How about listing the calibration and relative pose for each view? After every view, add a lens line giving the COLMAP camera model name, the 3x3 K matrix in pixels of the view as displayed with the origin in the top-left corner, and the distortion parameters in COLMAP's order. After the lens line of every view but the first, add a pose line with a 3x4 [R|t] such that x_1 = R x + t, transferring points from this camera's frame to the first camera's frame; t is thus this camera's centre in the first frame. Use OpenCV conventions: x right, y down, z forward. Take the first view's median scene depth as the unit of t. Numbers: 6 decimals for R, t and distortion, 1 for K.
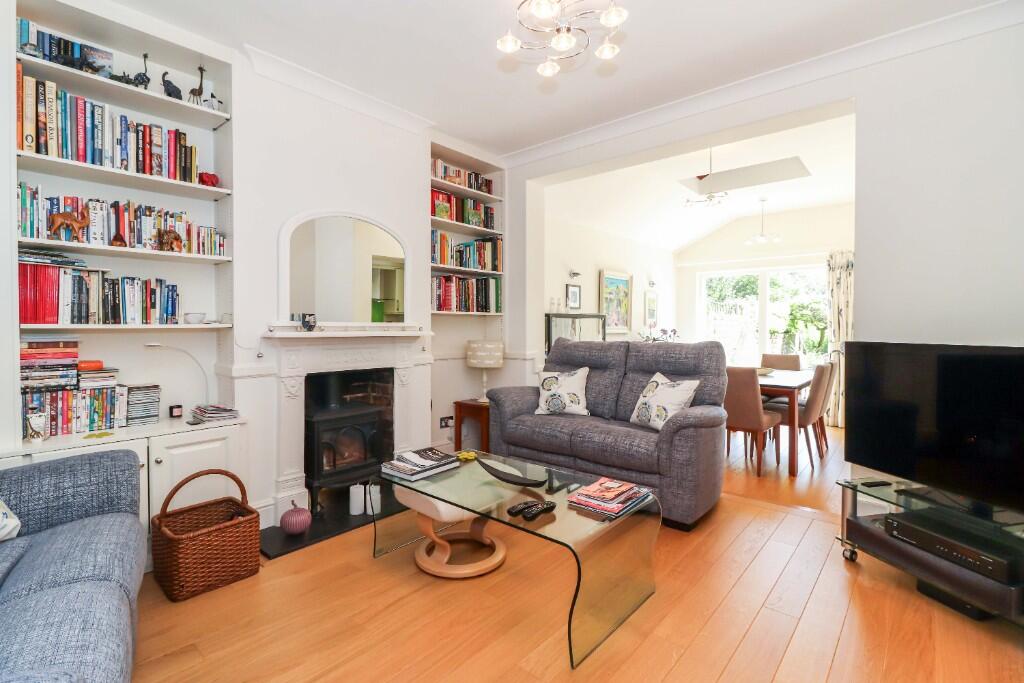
lens RADIAL K [[482.2, 0, 499.3], [0, 482.2, 329.7], [0, 0, 1]] dist [0.014989, -0.013147]
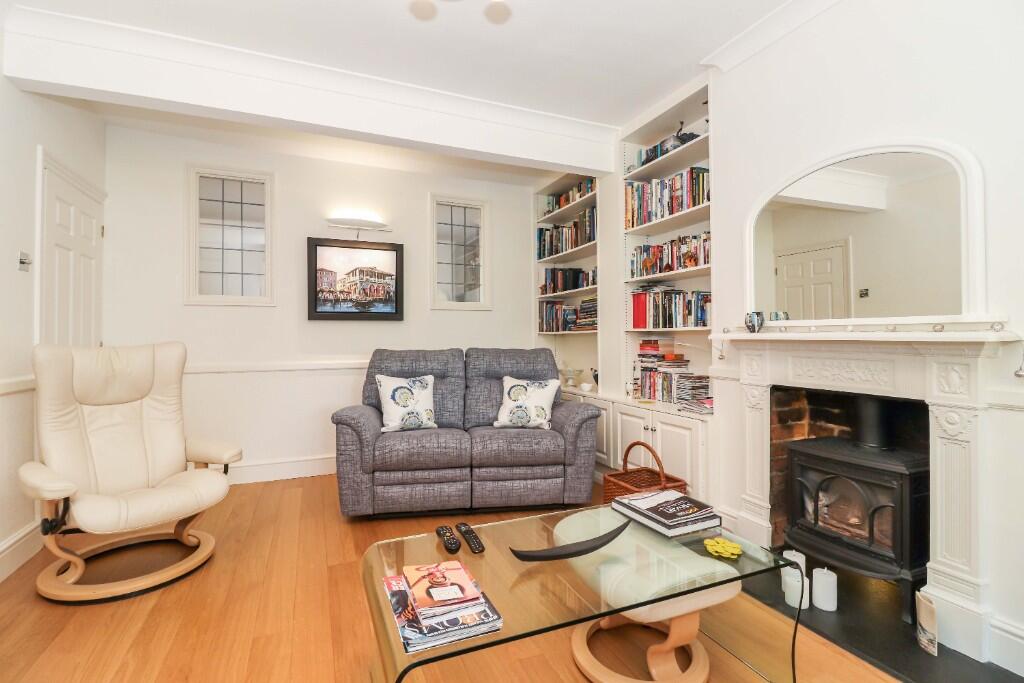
lens RADIAL K [[482.2, 0, 499.3], [0, 482.2, 329.7], [0, 0, 1]] dist [0.014989, -0.013147]
pose [[-0.458202, -0.012569, -0.888759, 0.664405], [-0.004198, 0.999919, -0.011977, 0.012092], [0.888838, -0.001757, -0.458218, 1.189337]]
